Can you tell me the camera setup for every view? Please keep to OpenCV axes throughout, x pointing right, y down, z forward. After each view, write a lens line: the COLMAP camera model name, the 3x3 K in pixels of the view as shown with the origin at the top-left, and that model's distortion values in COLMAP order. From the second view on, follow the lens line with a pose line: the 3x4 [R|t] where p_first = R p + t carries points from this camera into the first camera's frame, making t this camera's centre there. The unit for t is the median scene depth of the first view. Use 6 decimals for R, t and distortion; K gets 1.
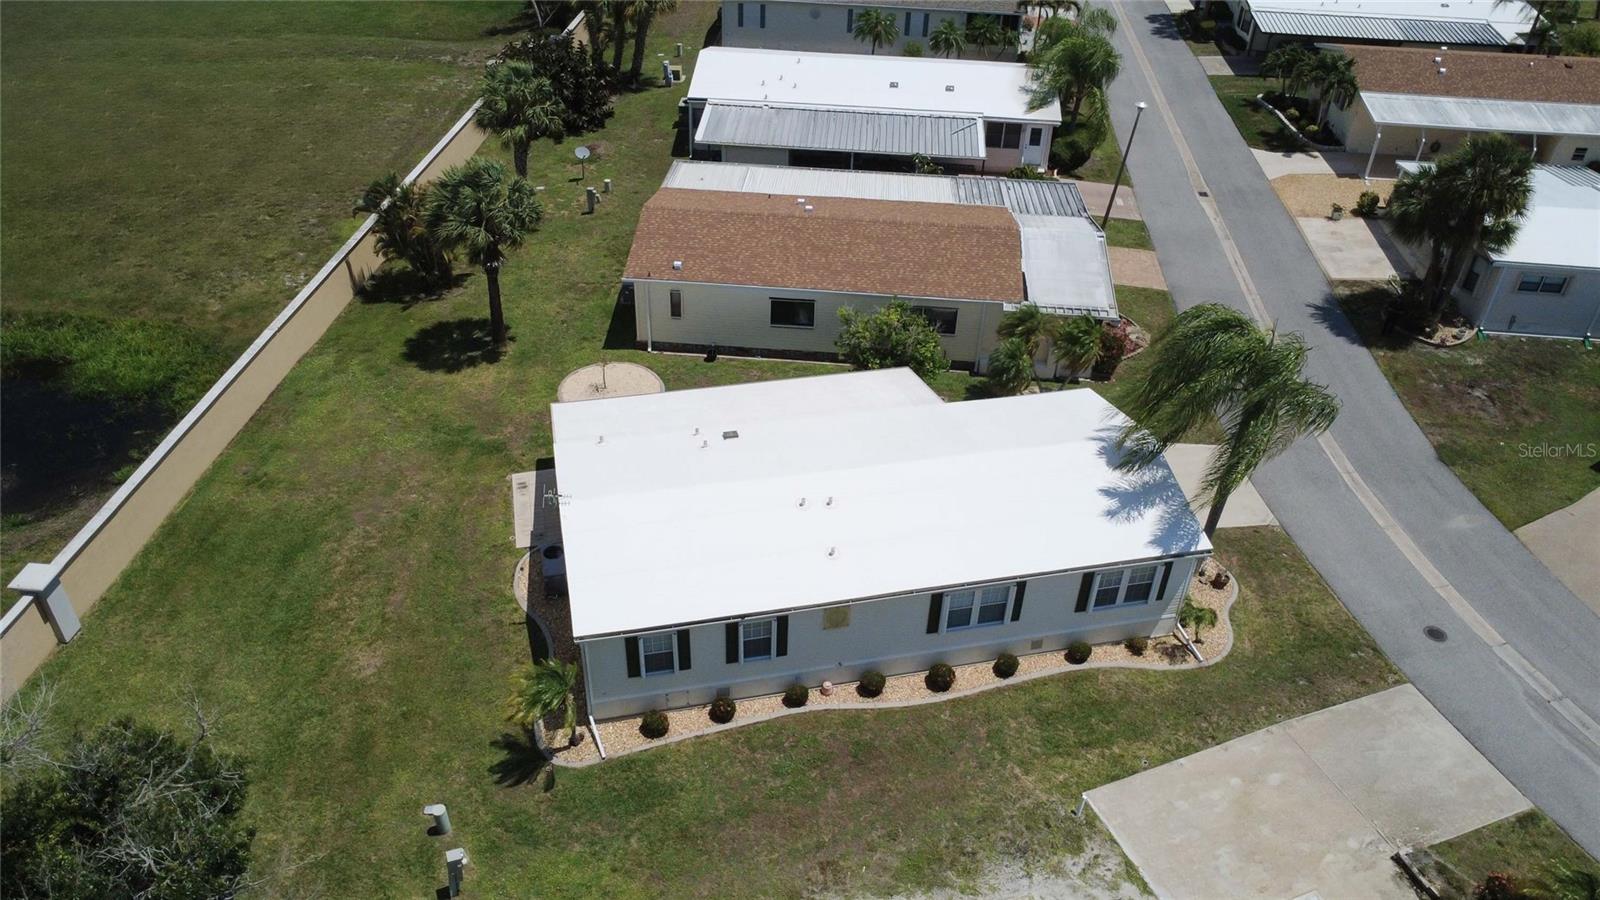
lens RADIAL K [[1167.1, 0, 800.0], [0, 1167.1, 450.0], [0, 0, 1]] dist [-0.002344, 0.002426]
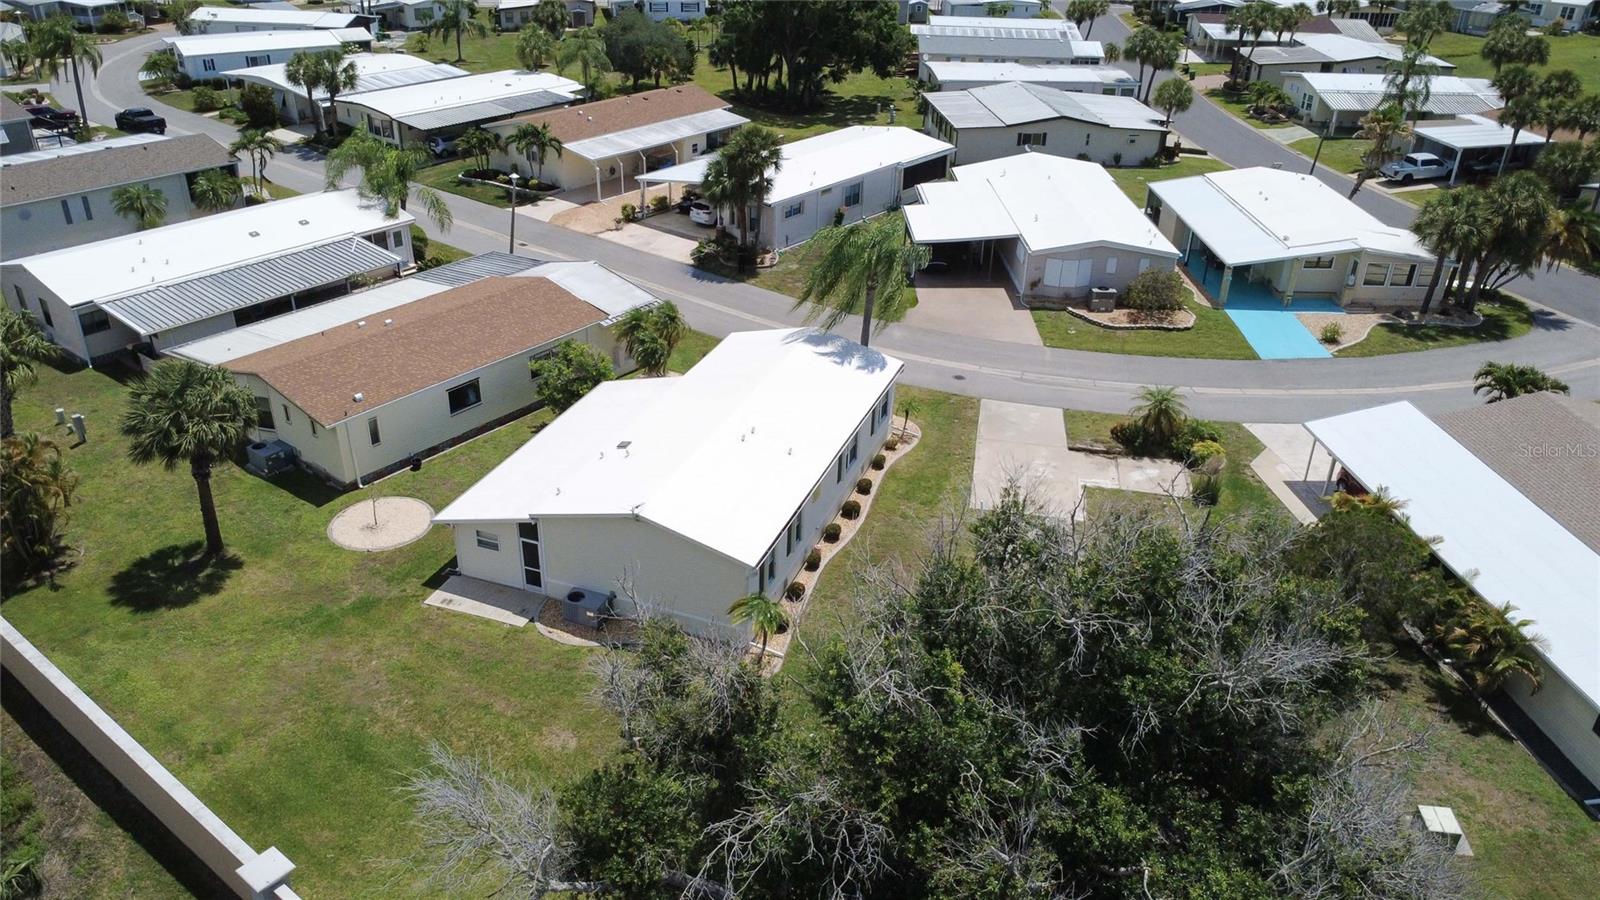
lens RADIAL K [[1167.1, 0, 800.0], [0, 1167.1, 450.0], [0, 0, 1]] dist [-0.002344, 0.002426]
pose [[0.549222, -0.408783, 0.728870, -0.615387], [0.484017, 0.866609, 0.121315, -0.048641], [-0.681236, 0.286156, 0.673819, 0.035673]]
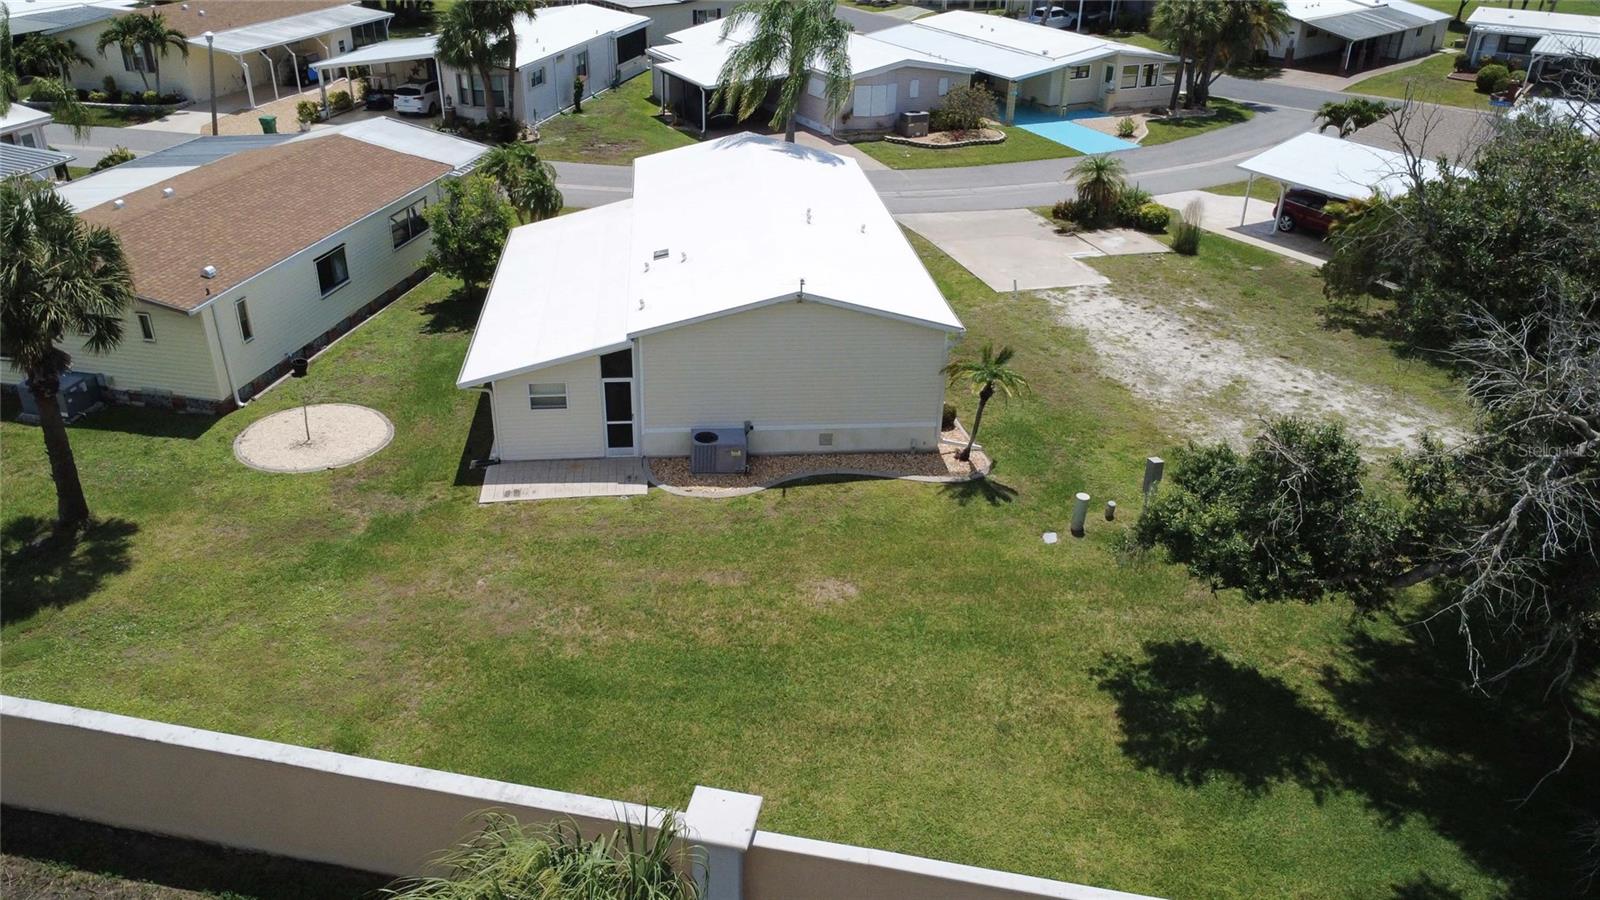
lens RADIAL K [[1167.1, 0, 800.0], [0, 1167.1, 450.0], [0, 0, 1]] dist [-0.002344, 0.002426]
pose [[0.114643, -0.483001, 0.868082, -0.663026], [0.566112, 0.749833, 0.342444, -0.108316], [-0.816318, 0.452173, 0.359396, 0.468475]]
